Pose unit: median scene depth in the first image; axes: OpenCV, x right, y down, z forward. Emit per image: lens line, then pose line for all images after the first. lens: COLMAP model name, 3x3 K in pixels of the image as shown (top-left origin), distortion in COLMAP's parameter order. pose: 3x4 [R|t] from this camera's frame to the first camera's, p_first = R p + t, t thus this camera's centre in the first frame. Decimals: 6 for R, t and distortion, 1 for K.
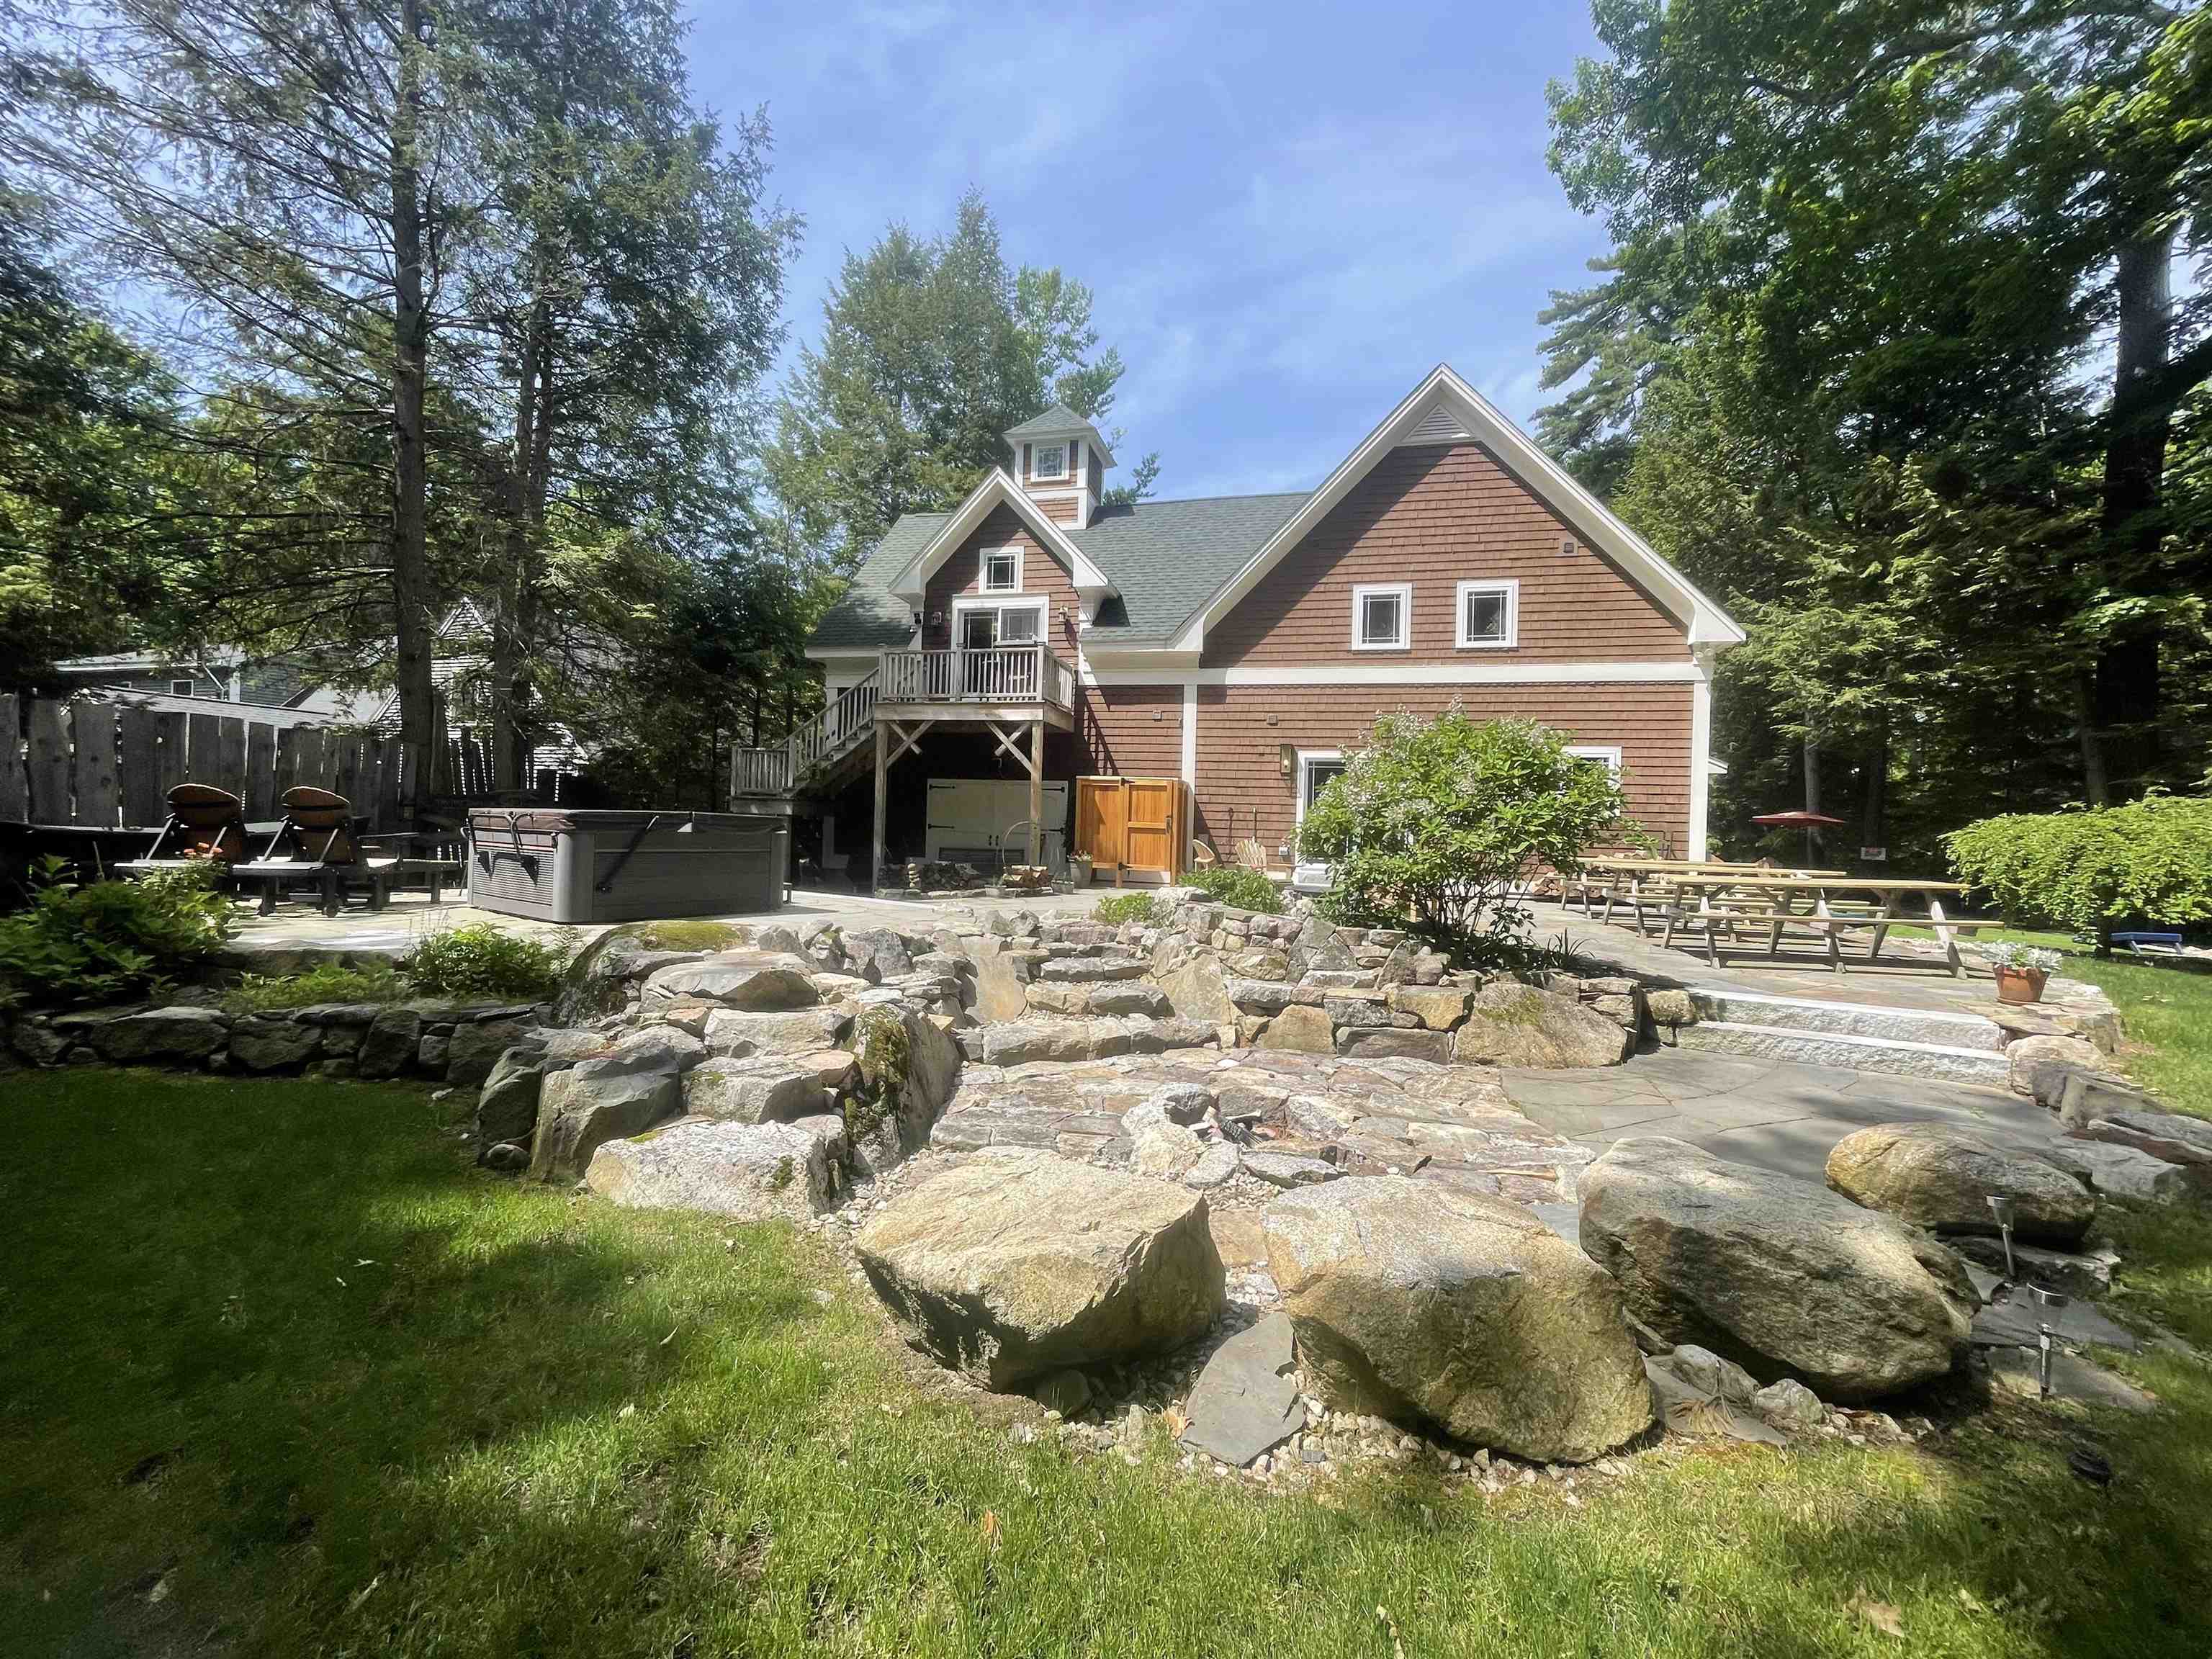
lens RADIAL K [[889.6, 0, 1103.2], [0, 889.6, 823.1], [0, 0, 1]] dist [-0.000576, -0.000301]
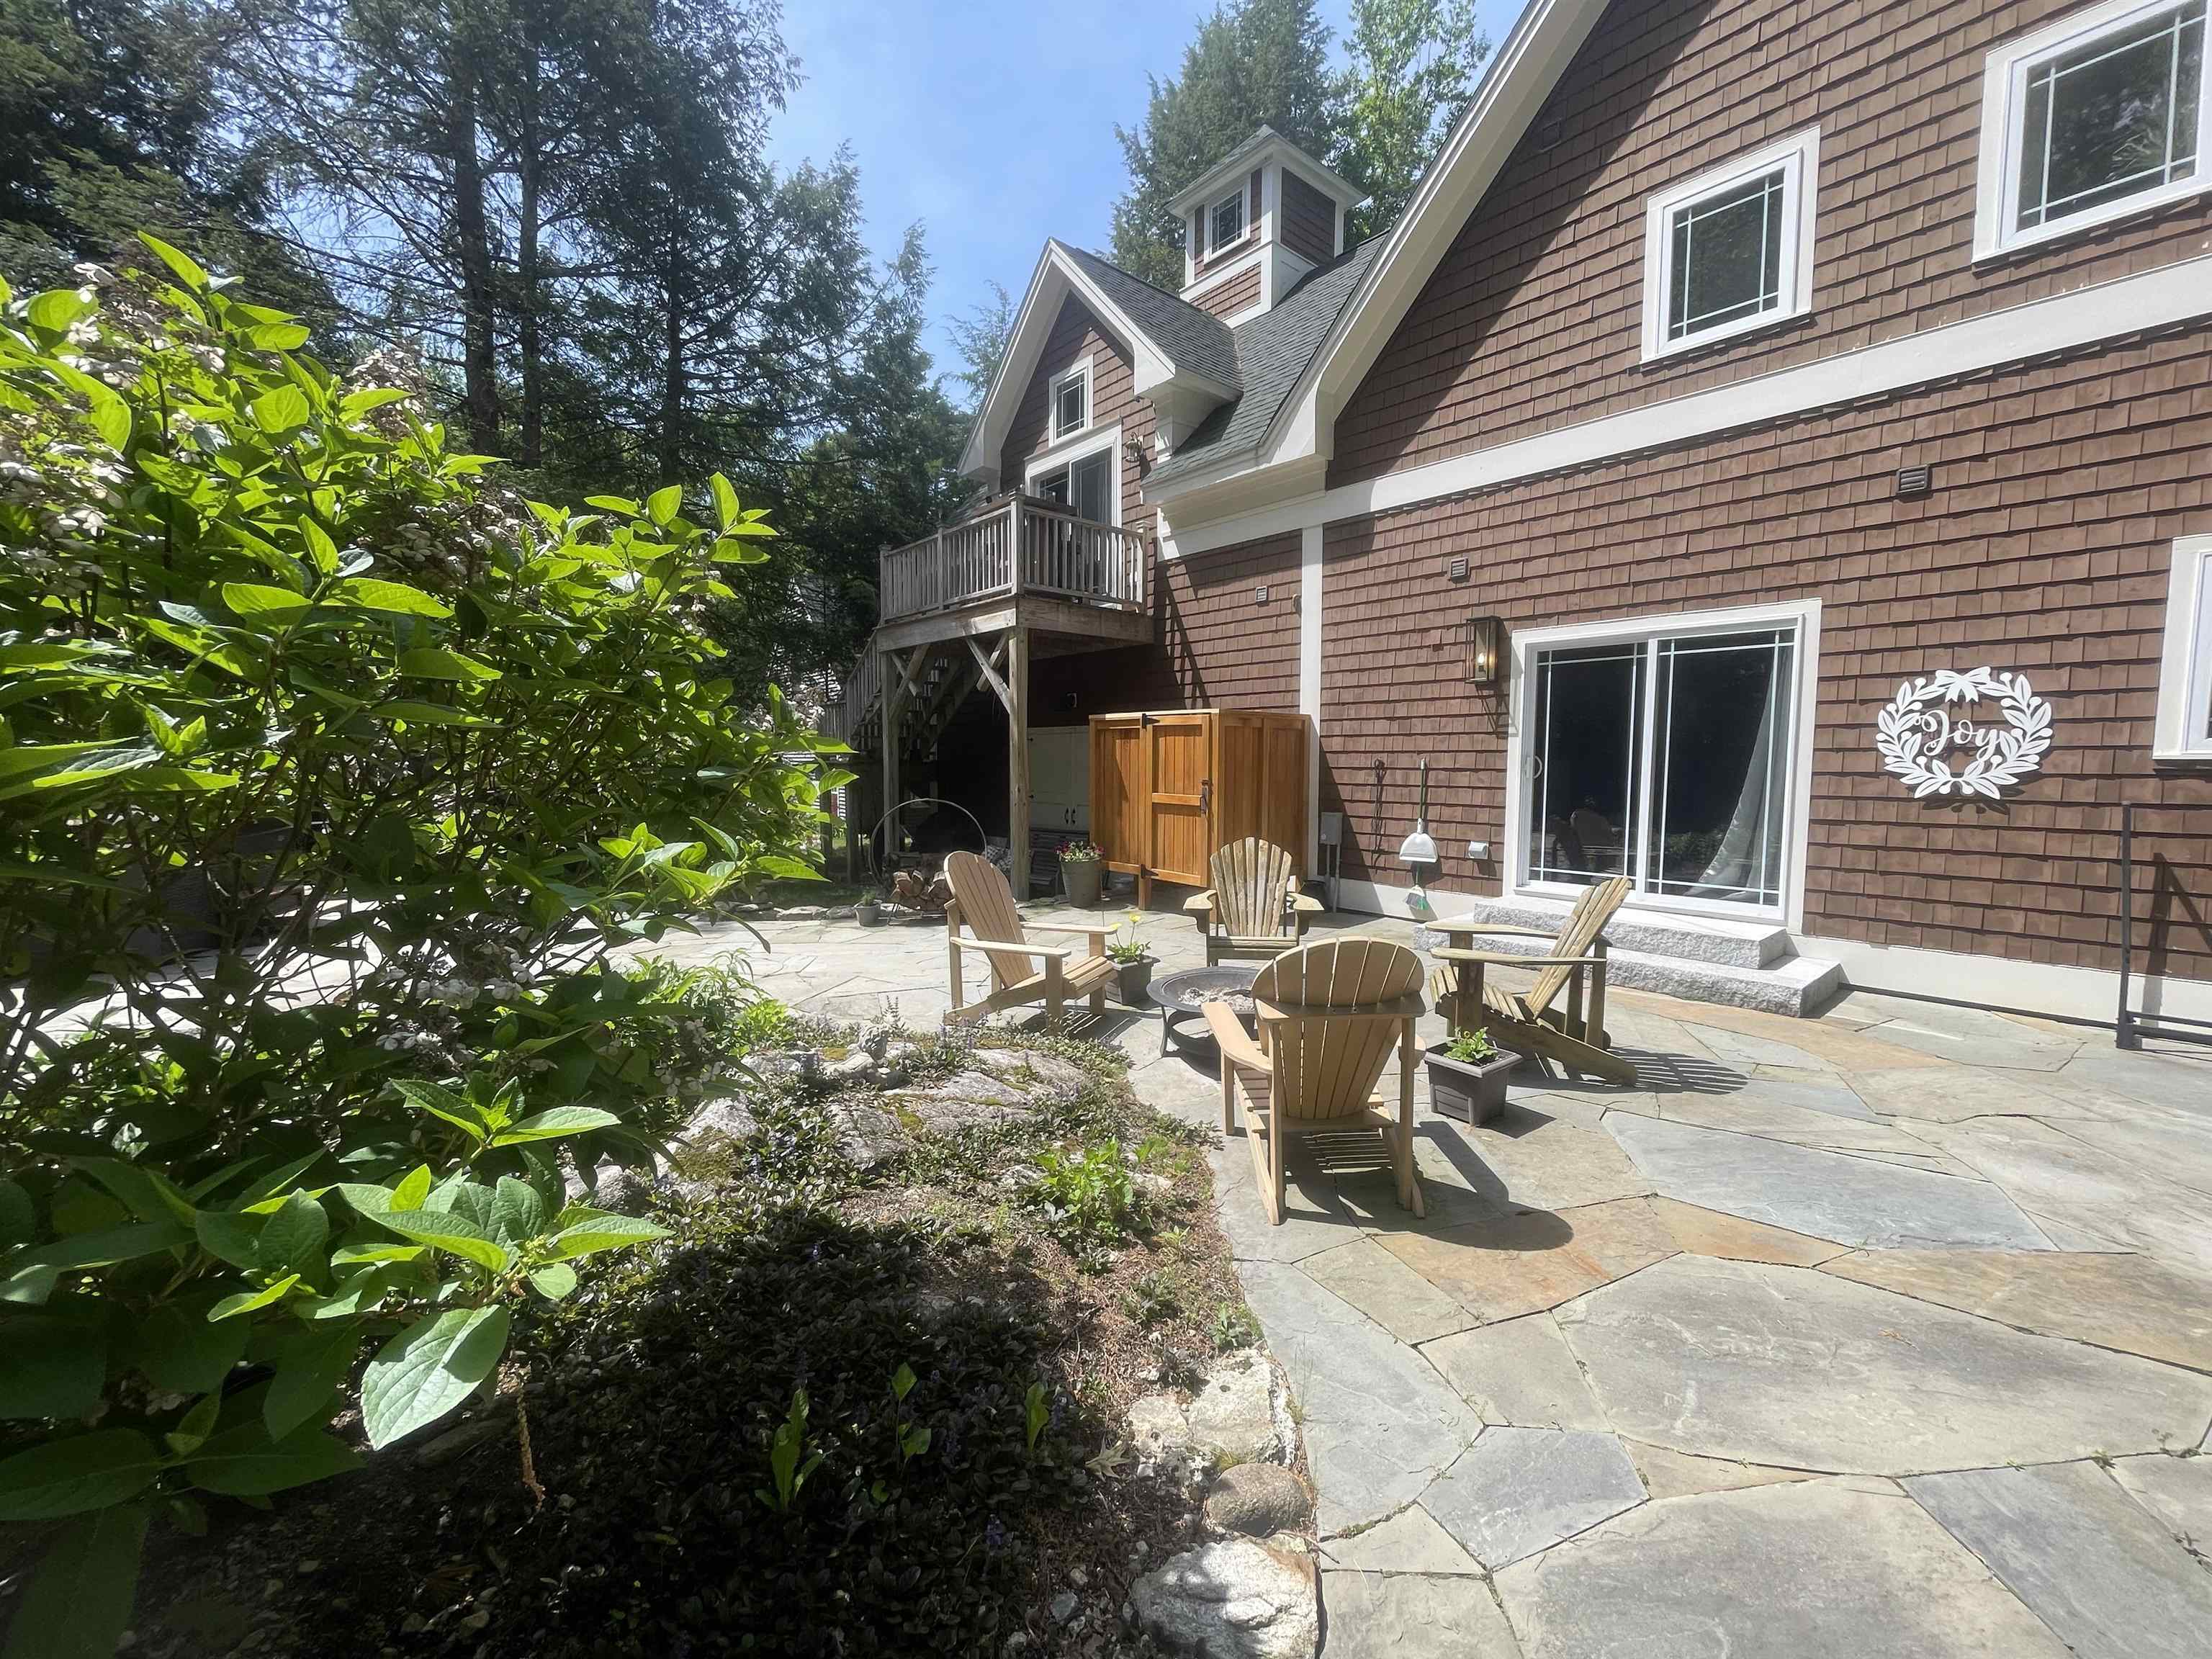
lens RADIAL K [[889.6, 0, 1114.2], [0, 889.6, 830.4], [0, 0, 1]] dist [-0.000576, -0.000301]
pose [[0.813713, 0.019190, -0.580950, 0.312201], [0.018122, 0.998132, 0.058353, -0.010009], [0.580985, -0.058011, 0.811845, 0.500192]]
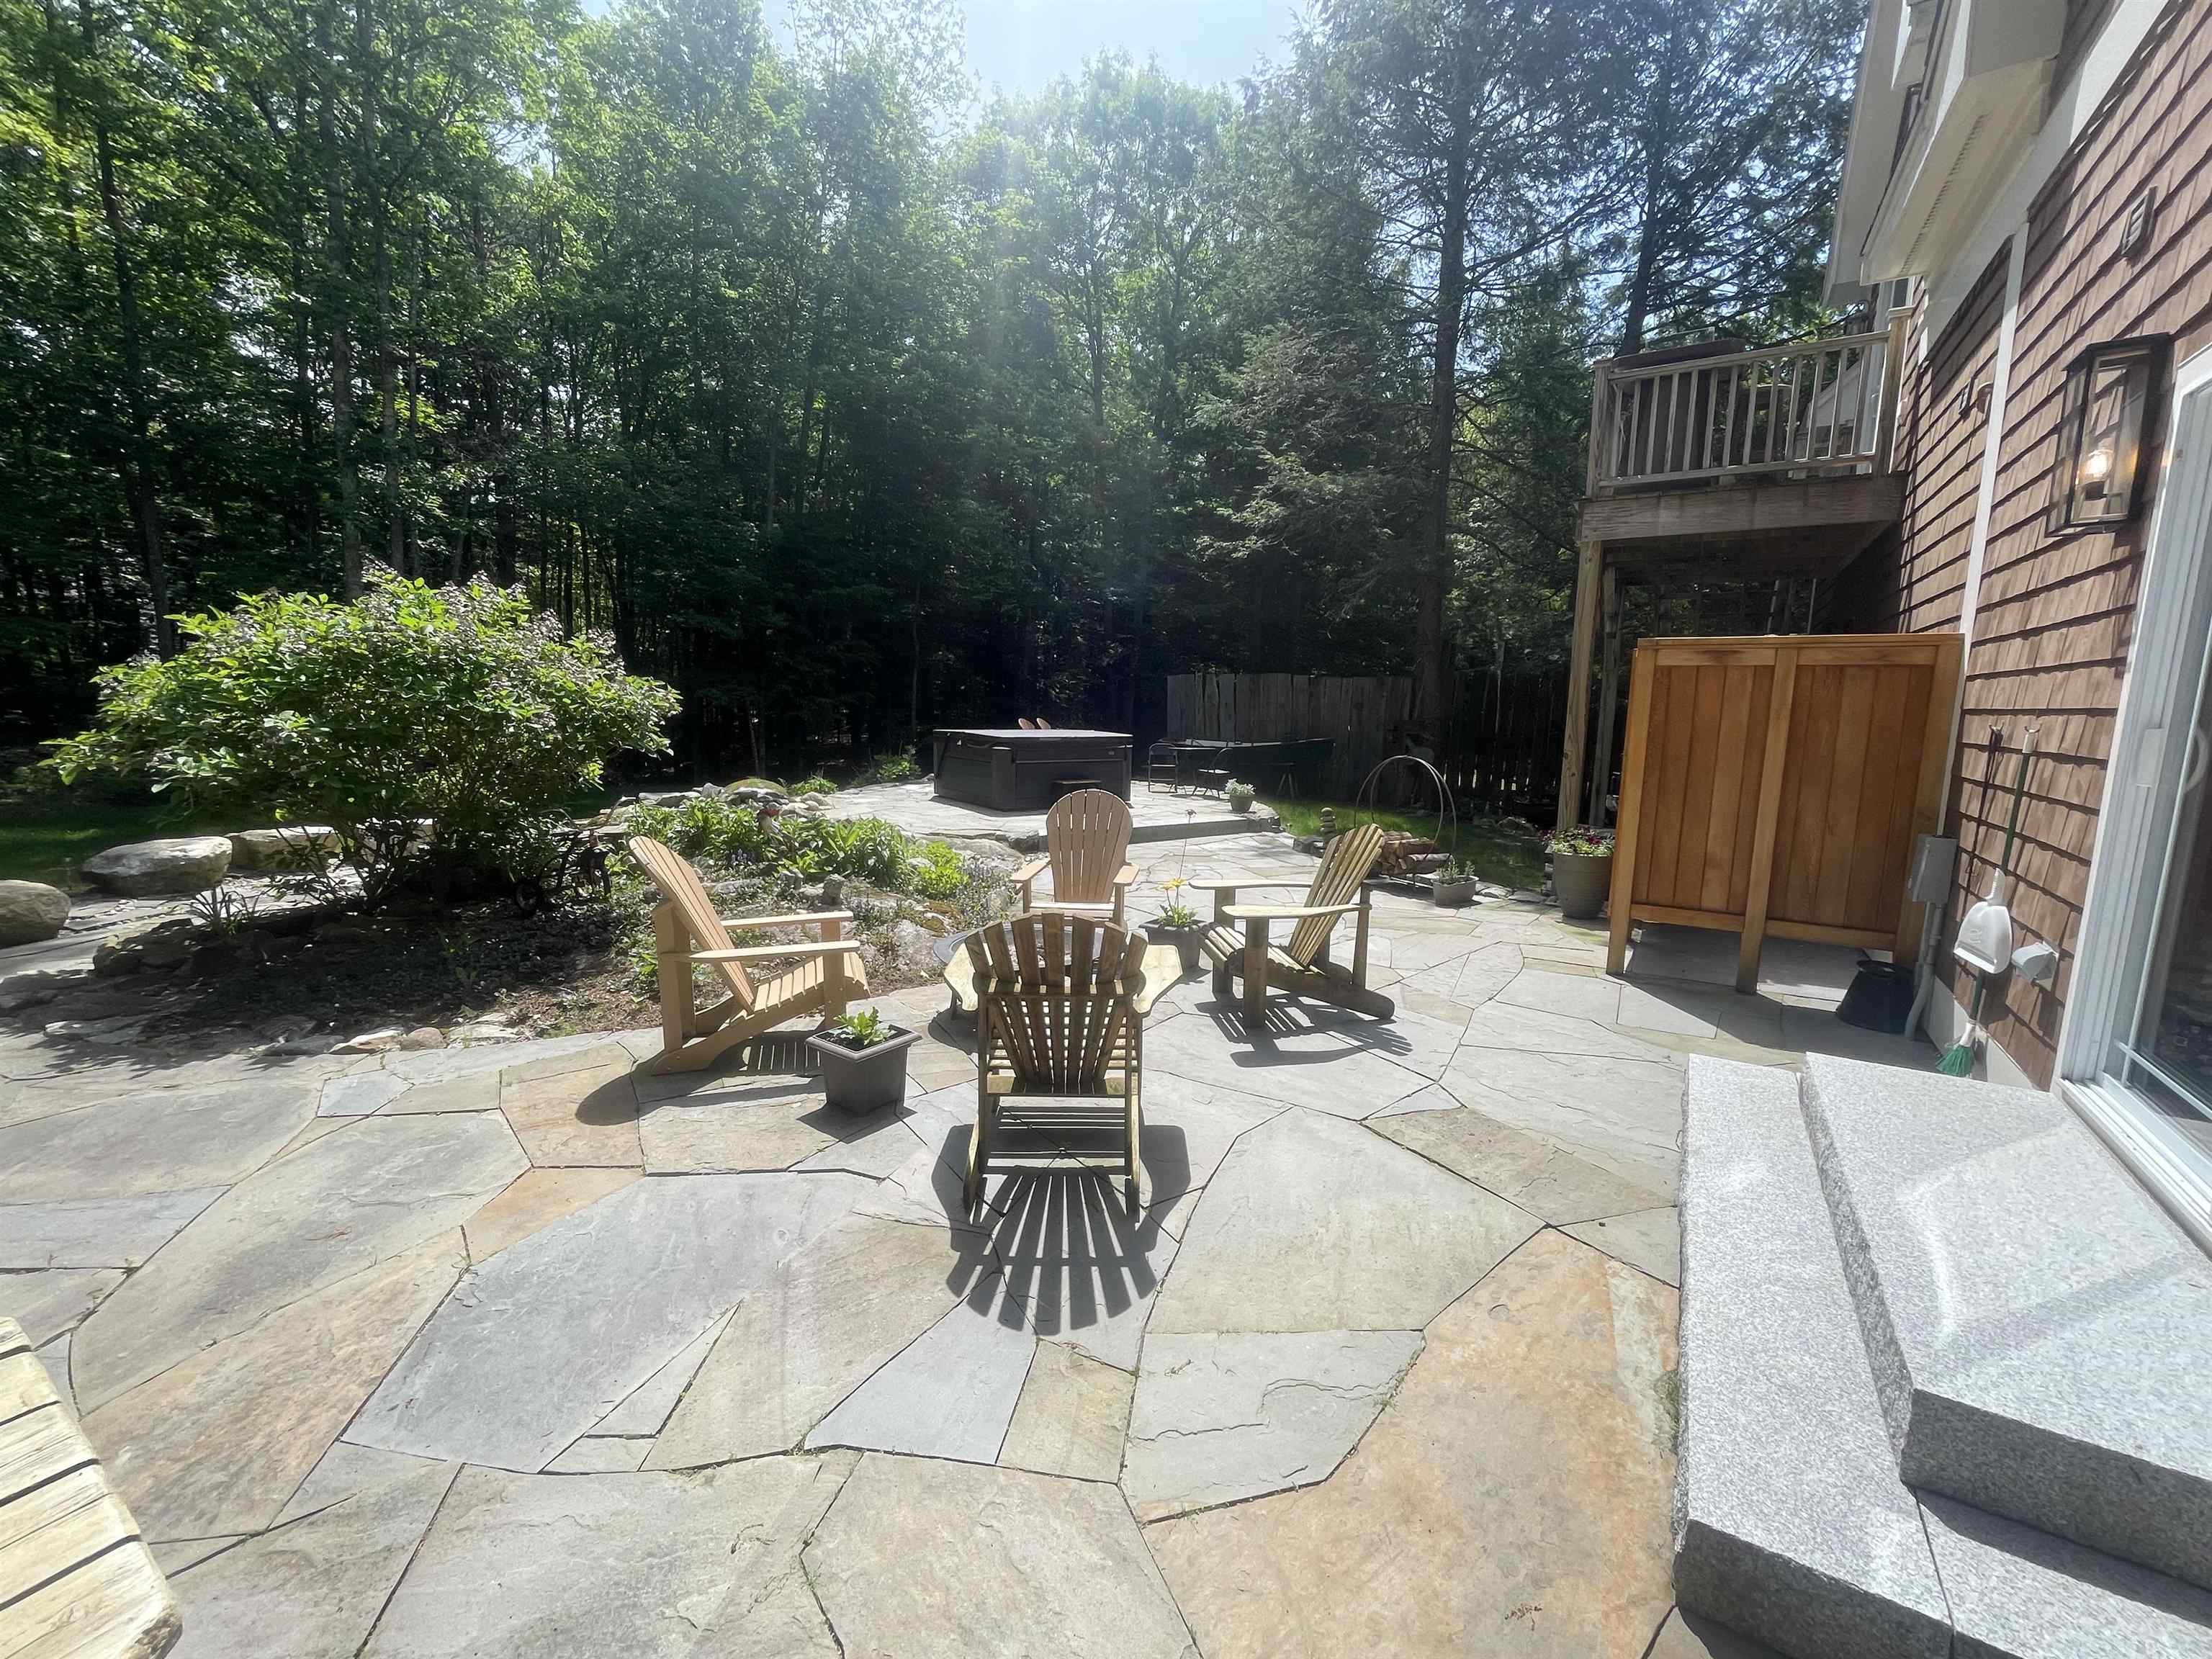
lens RADIAL K [[889.6, 0, 1114.4], [0, 889.6, 833.1], [0, 0, 1]] dist [-0.000576, -0.000301]
pose [[-0.329873, 0.109139, -0.937695, 0.427828], [-0.028178, 0.991714, 0.125339, -0.013016], [0.943605, 0.067769, -0.324065, 0.861354]]
